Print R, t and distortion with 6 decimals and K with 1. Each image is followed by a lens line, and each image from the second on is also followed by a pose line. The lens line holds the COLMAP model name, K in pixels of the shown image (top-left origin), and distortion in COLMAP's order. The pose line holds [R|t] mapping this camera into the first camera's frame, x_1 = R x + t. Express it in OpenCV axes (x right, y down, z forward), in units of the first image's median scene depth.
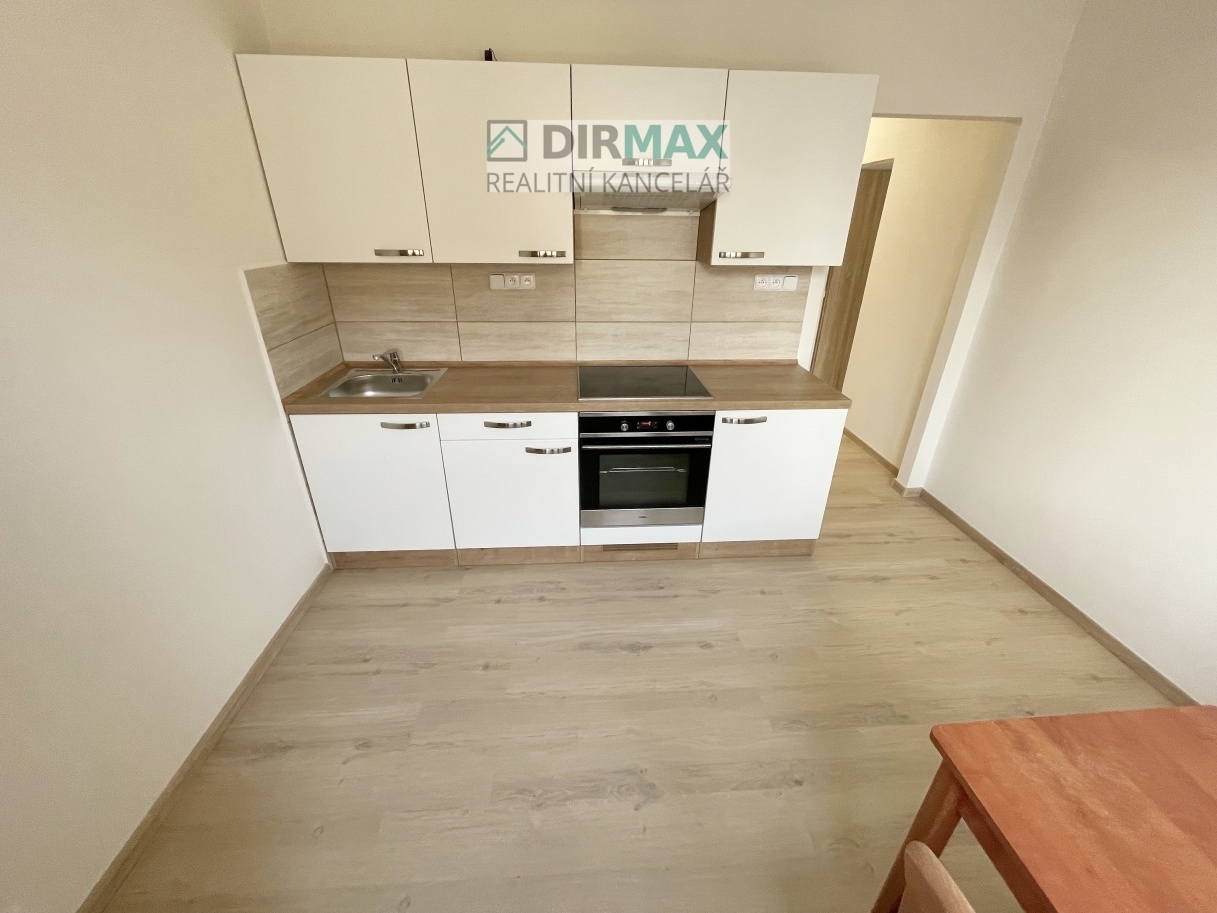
lens RADIAL K [[491.5, 0, 608.5], [0, 491.5, 456.5], [0, 0, 1]] dist [-0.000919, -0.000055]
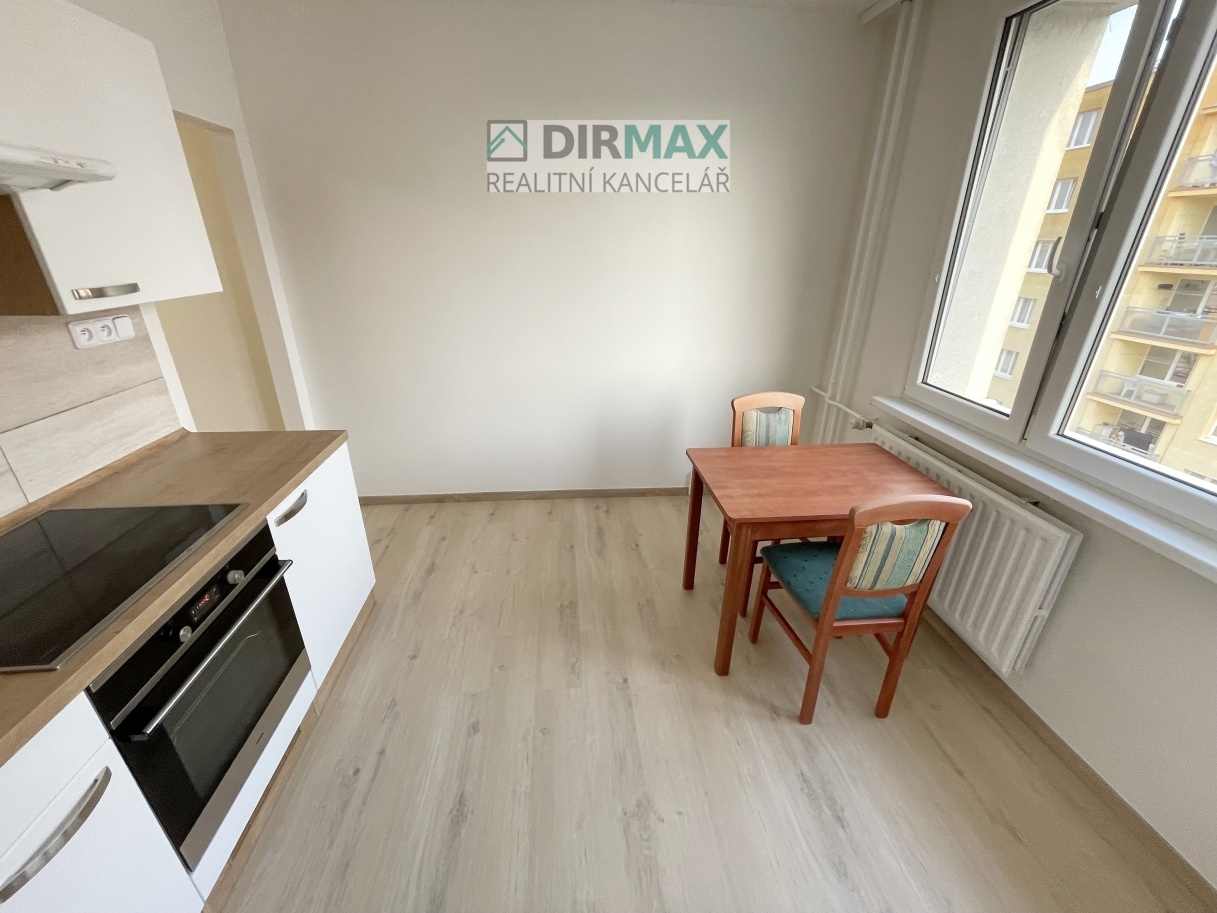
lens RADIAL K [[490.7, 0, 608.5], [0, 490.7, 456.5], [0, 0, 1]] dist [-0.002324, -0.000472]
pose [[-0.032404, -0.414233, 0.909594, -0.367953], [0.421813, 0.819385, 0.388178, -0.222786], [-0.906104, 0.396257, 0.148177, 0.446243]]
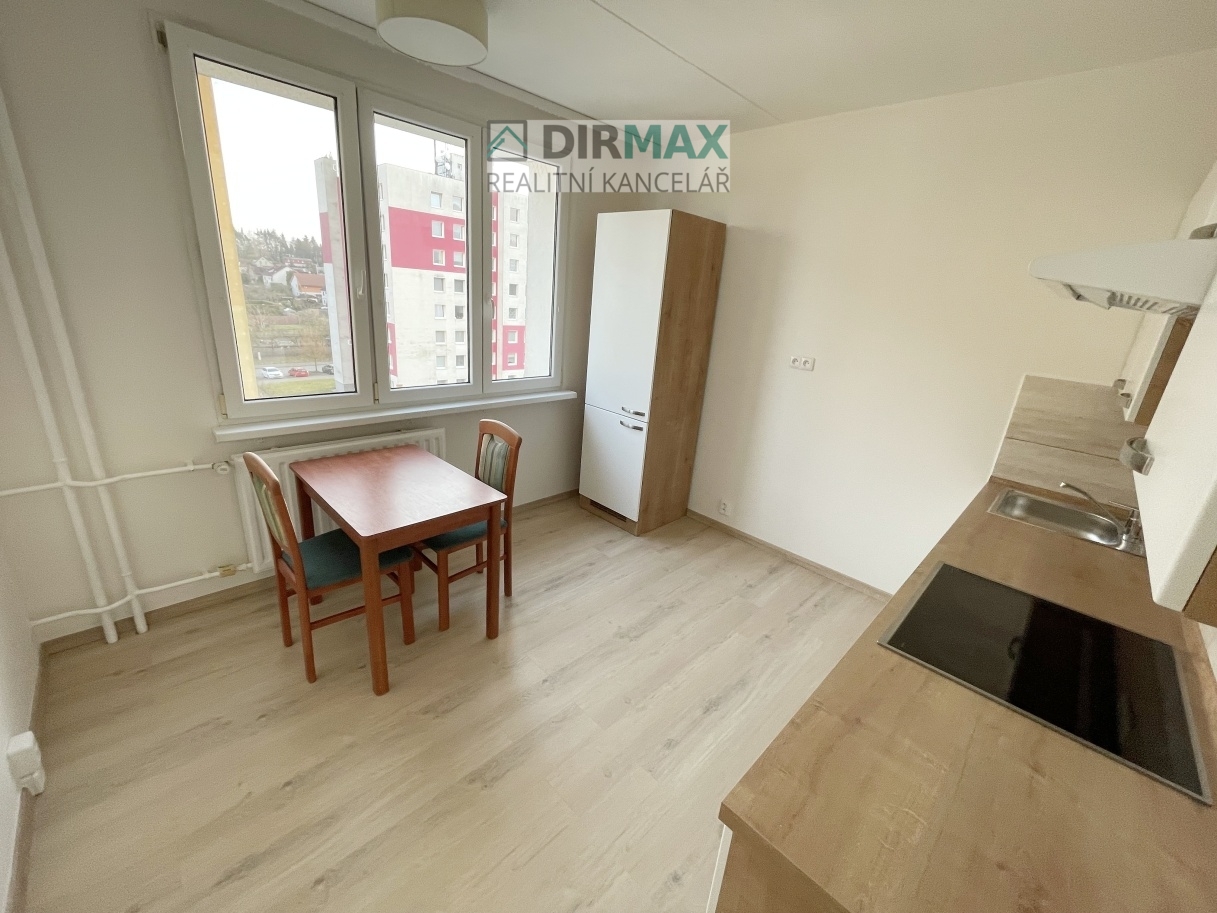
lens RADIAL K [[490.7, 0, 608.5], [0, 490.7, 456.5], [0, 0, 1]] dist [-0.002324, -0.000472]
pose [[-0.747539, 0.143786, -0.648468, 0.754252], [-0.363568, 0.728476, 0.580639, -0.470773], [0.555881, 0.669812, -0.492288, 0.966888]]
